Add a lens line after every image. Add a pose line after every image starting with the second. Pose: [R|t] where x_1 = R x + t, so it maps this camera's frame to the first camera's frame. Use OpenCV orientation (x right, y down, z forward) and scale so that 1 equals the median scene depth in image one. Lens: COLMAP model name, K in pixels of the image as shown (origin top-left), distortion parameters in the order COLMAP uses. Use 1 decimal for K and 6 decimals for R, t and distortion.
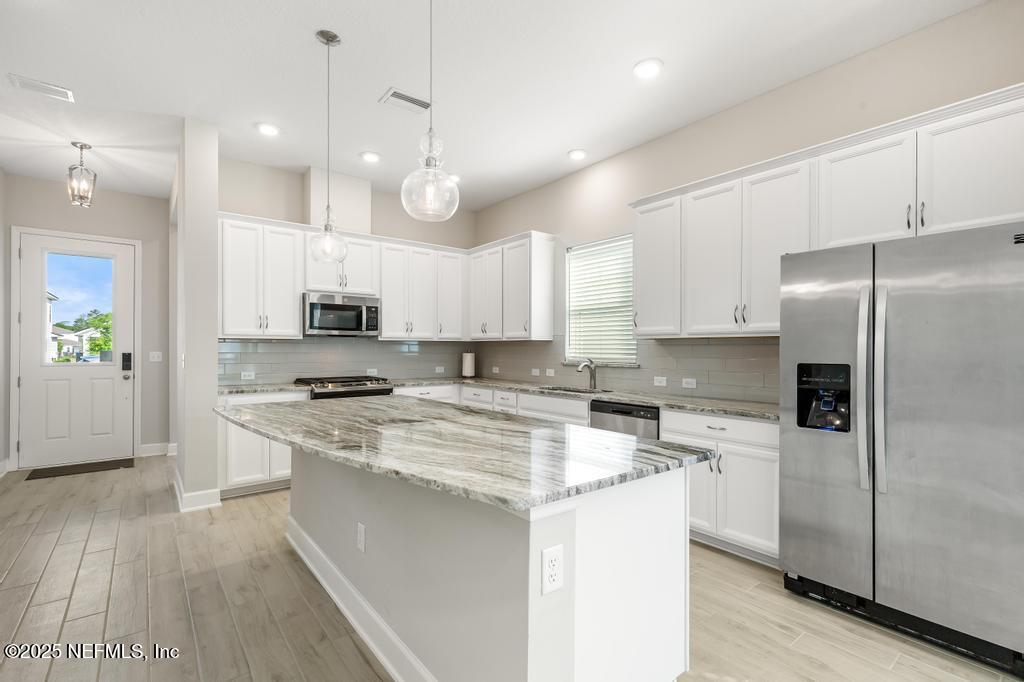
lens RADIAL K [[468.1, 0, 509.8], [0, 468.1, 349.5], [0, 0, 1]] dist [0.011762, -0.003976]
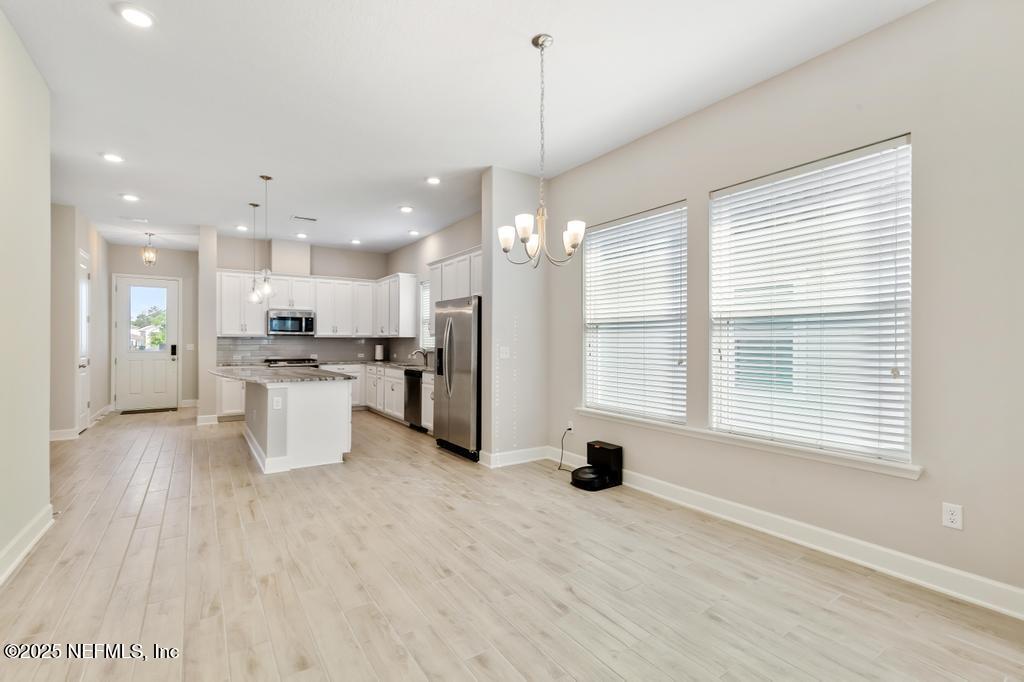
lens RADIAL K [[468.1, 0, 505.3], [0, 468.1, 339.5], [0, 0, 1]] dist [0.011762, -0.003976]
pose [[0.996708, -0.002191, -0.081043, 0.561230], [0.001688, 0.999979, -0.006265, 0.000316], [0.081055, 0.006107, 0.996691, -0.645713]]
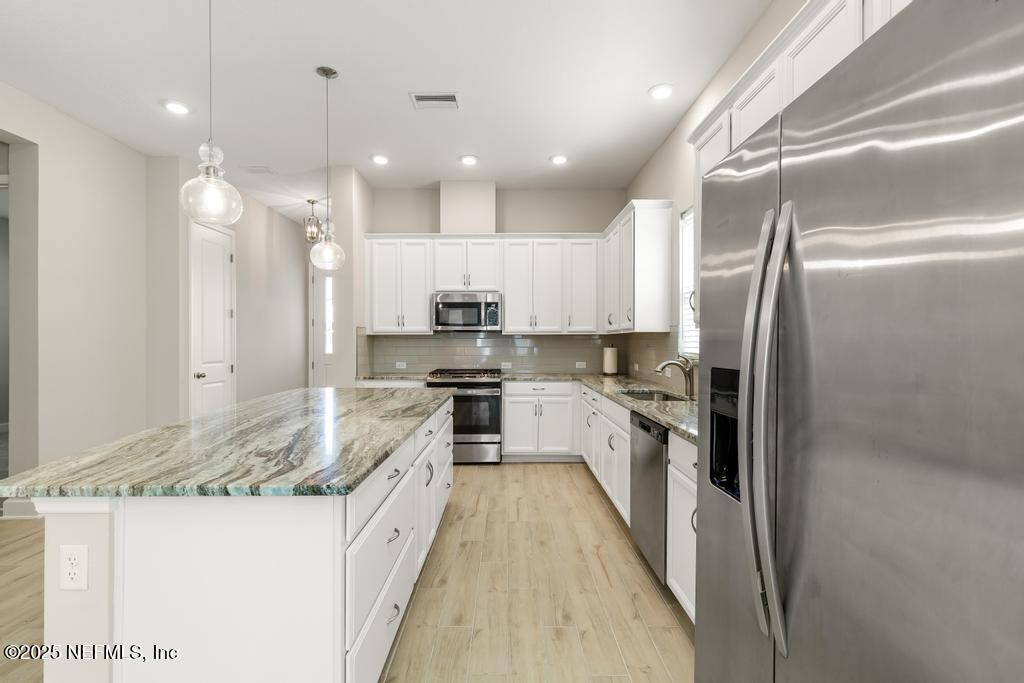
lens RADIAL K [[468.1, 0, 504.9], [0, 468.1, 351.1], [0, 0, 1]] dist [0.011762, -0.003976]
pose [[0.790169, 0.009179, -0.612820, 0.373965], [0.003263, 0.999811, 0.019182, -0.003390], [0.612881, -0.017157, 0.789989, 0.197675]]
